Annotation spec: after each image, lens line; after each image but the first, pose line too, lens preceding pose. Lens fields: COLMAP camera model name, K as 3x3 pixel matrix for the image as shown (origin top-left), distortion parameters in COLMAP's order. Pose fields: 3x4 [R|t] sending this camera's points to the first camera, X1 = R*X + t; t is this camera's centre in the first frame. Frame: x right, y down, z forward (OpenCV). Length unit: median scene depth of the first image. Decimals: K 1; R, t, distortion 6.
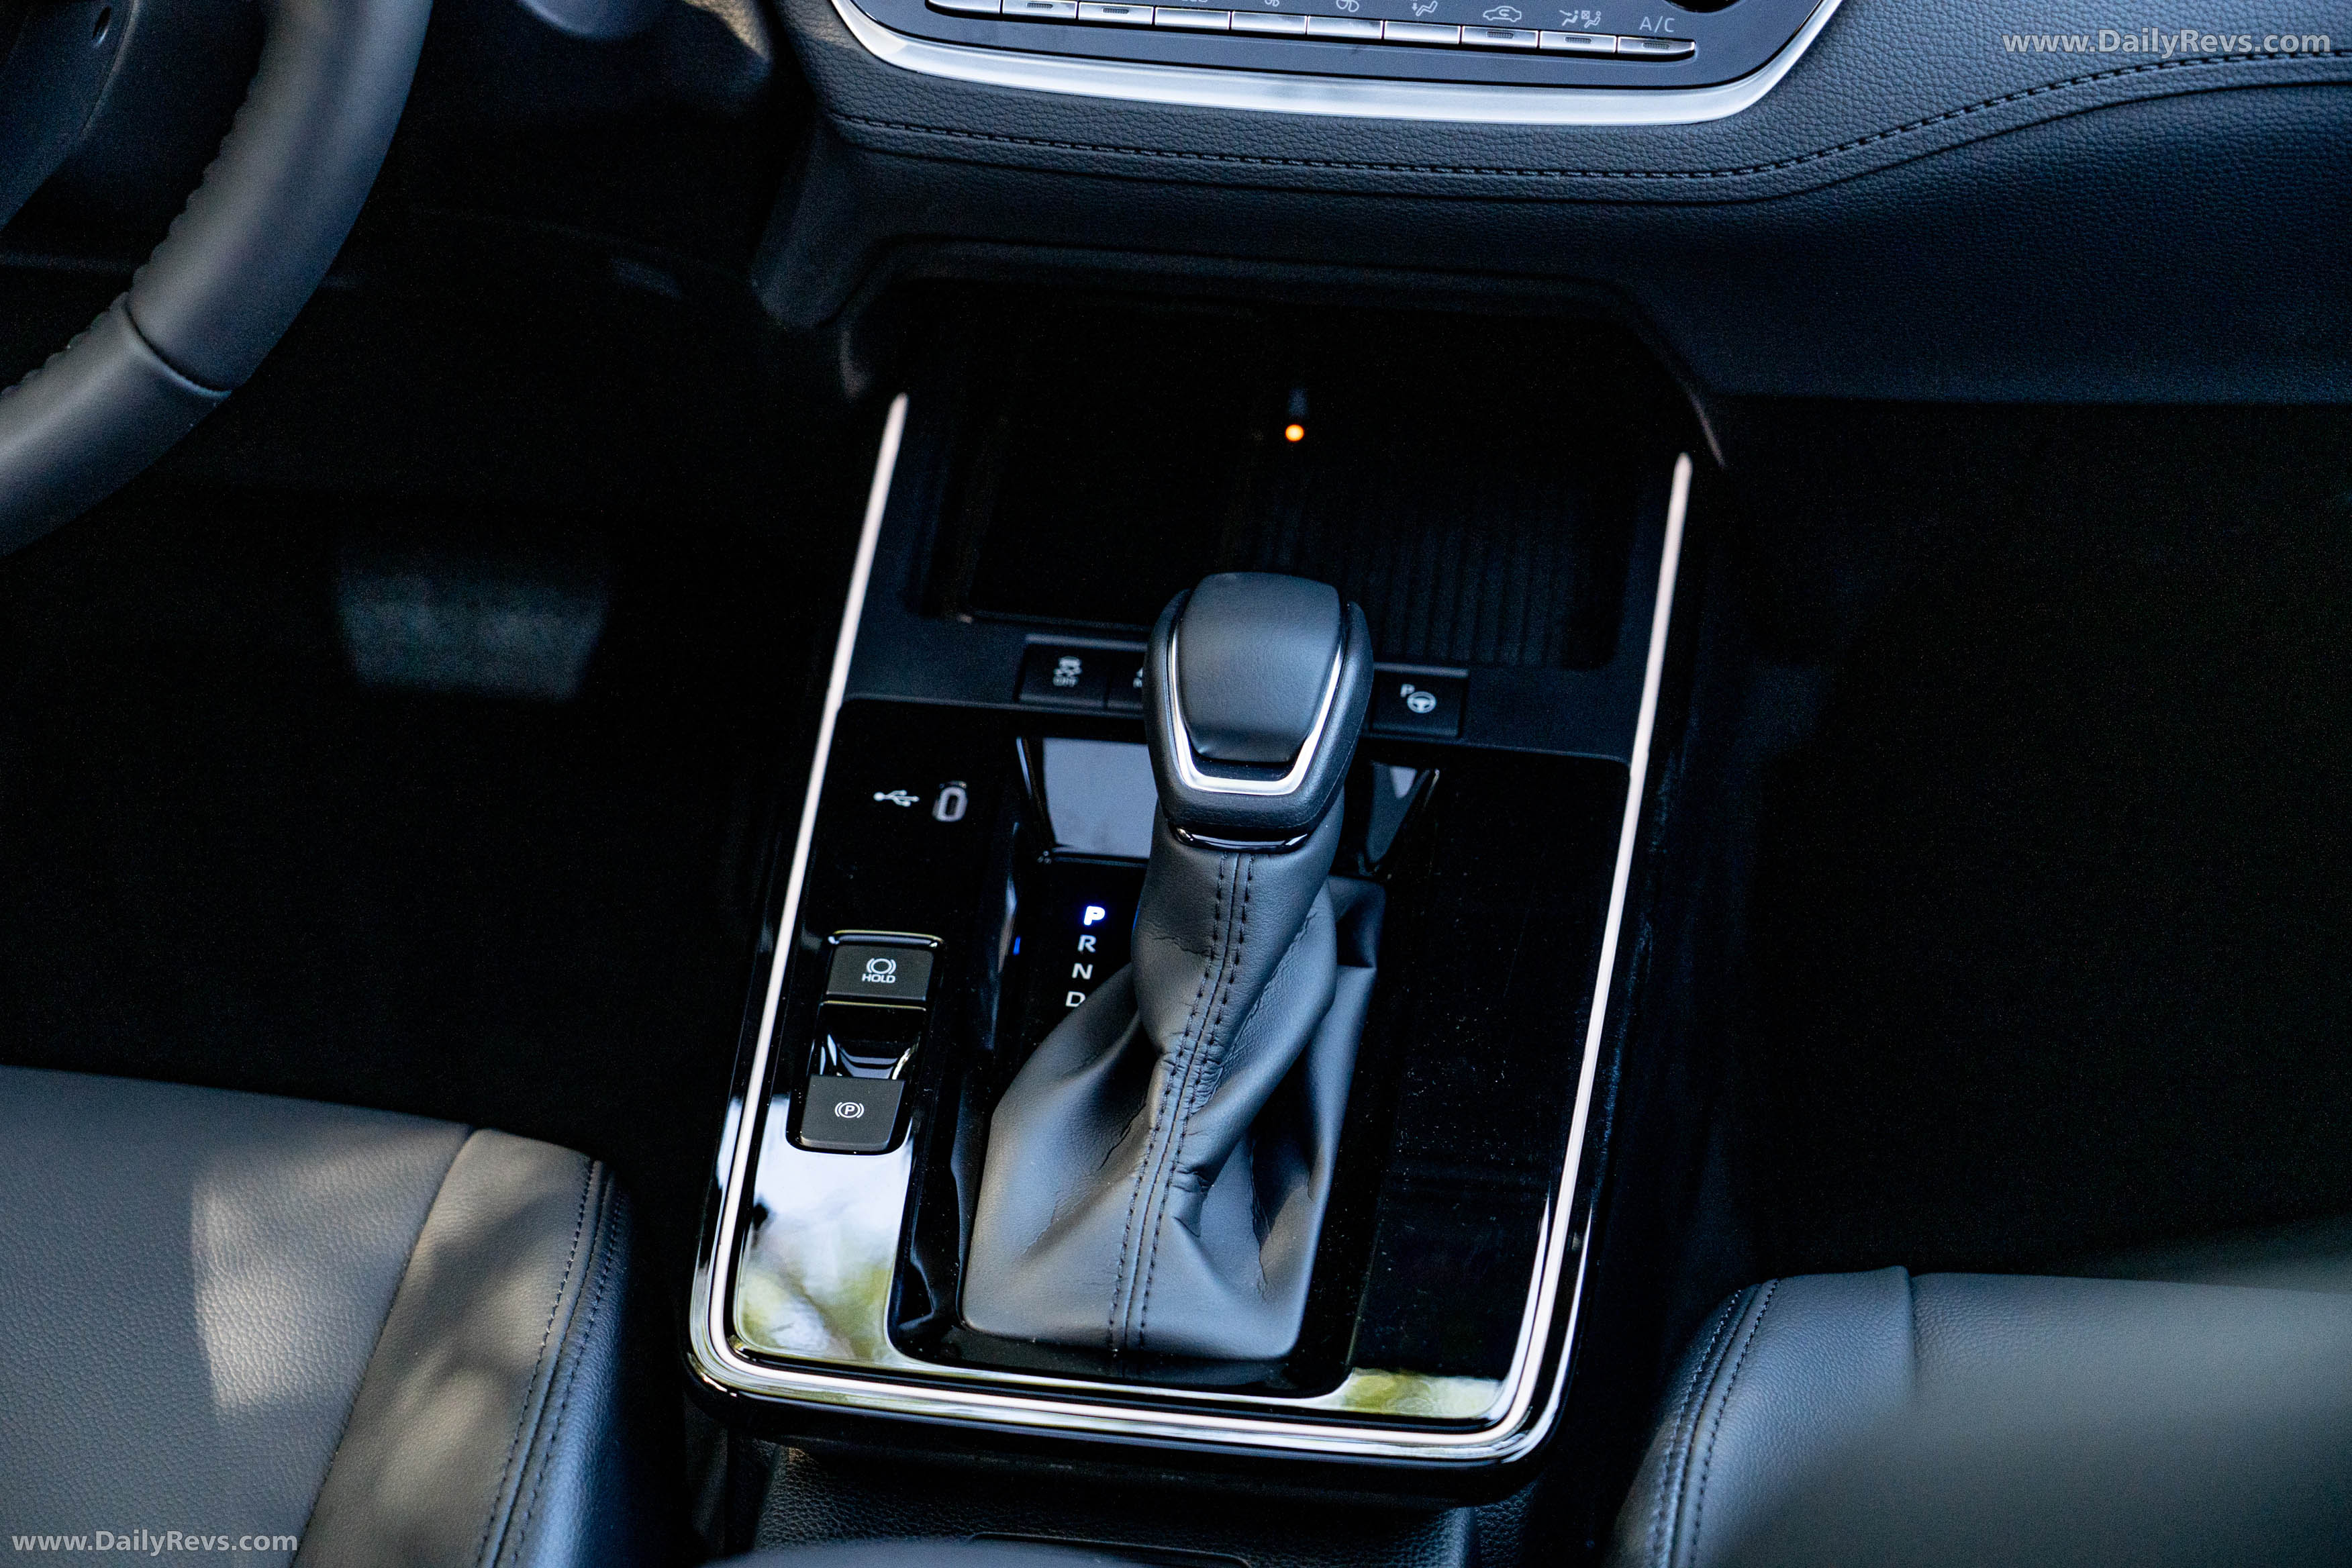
lens RADIAL K [[4747.3, 0, 1176.0], [0, 4747.3, 784.0], [0, 0, 1]] dist [0.142175, 0.001211]
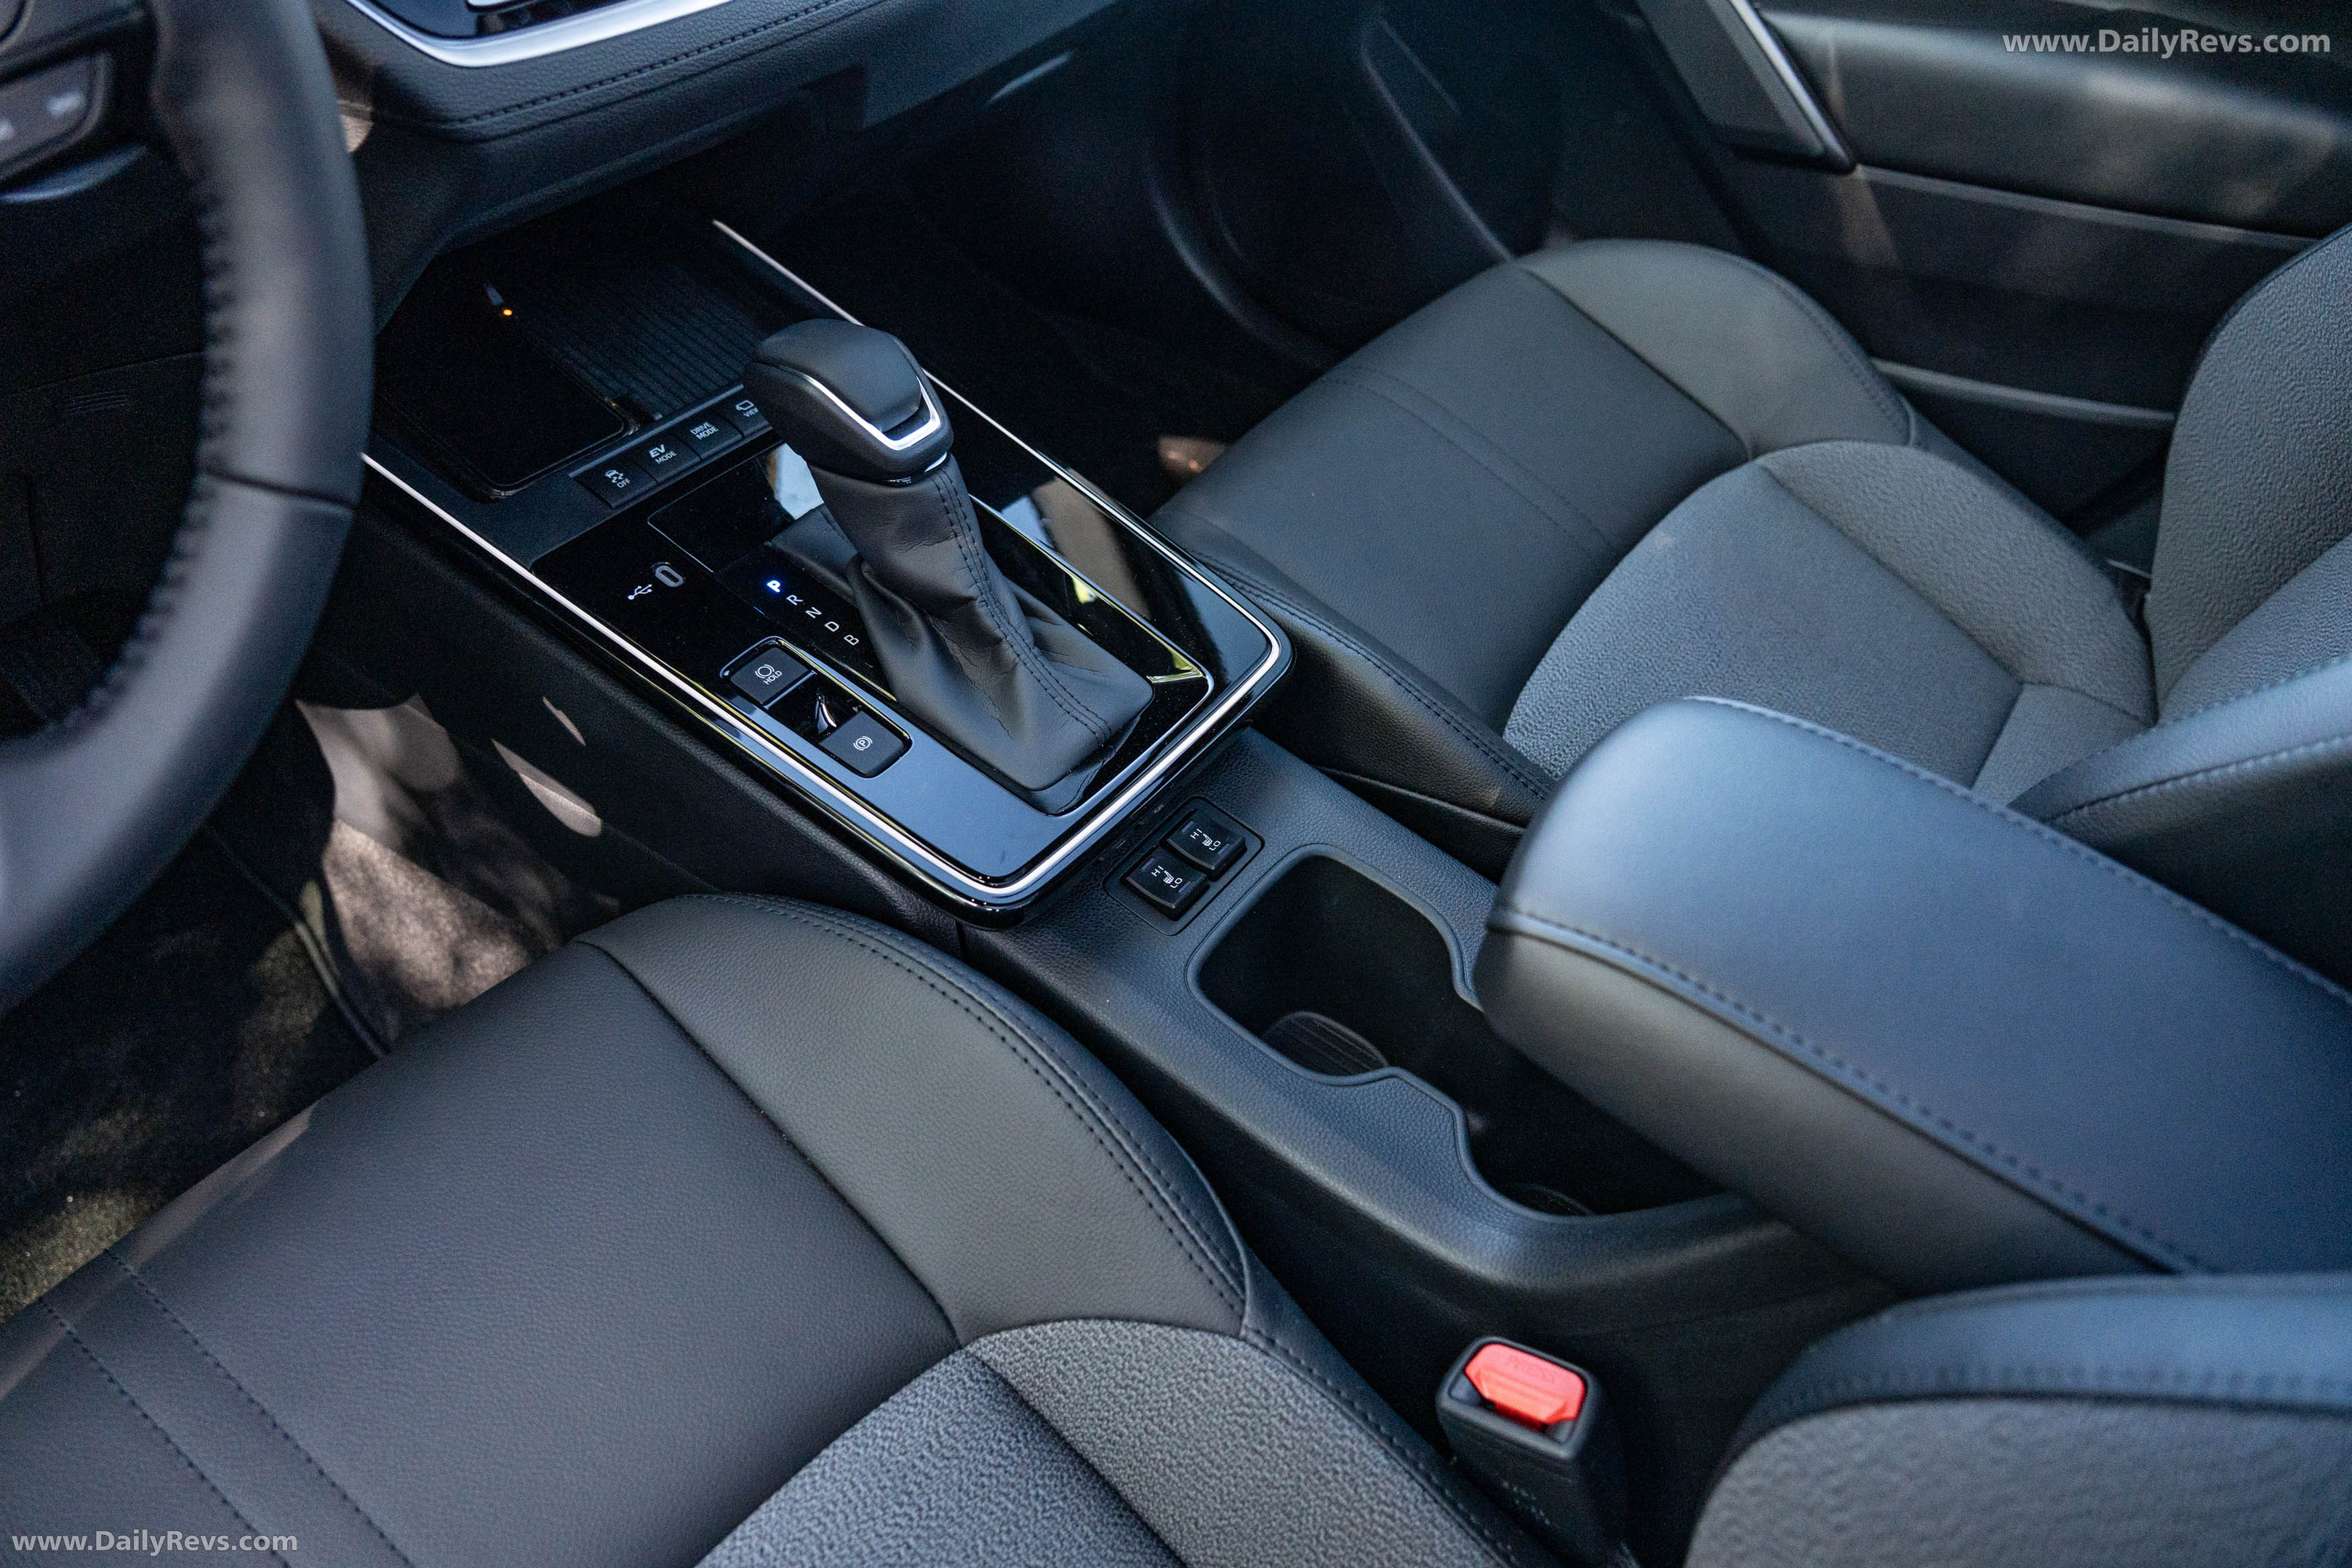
lens RADIAL K [[1612.2, 0, 1176.0], [0, 1612.2, 784.0], [0, 0, 1]] dist [-0.011642, -0.001602]
pose [[0.485061, -0.601966, 0.634313, -0.359761], [0.418565, 0.796692, 0.435987, -0.106313], [-0.767801, 0.054021, 0.638406, 0.589405]]
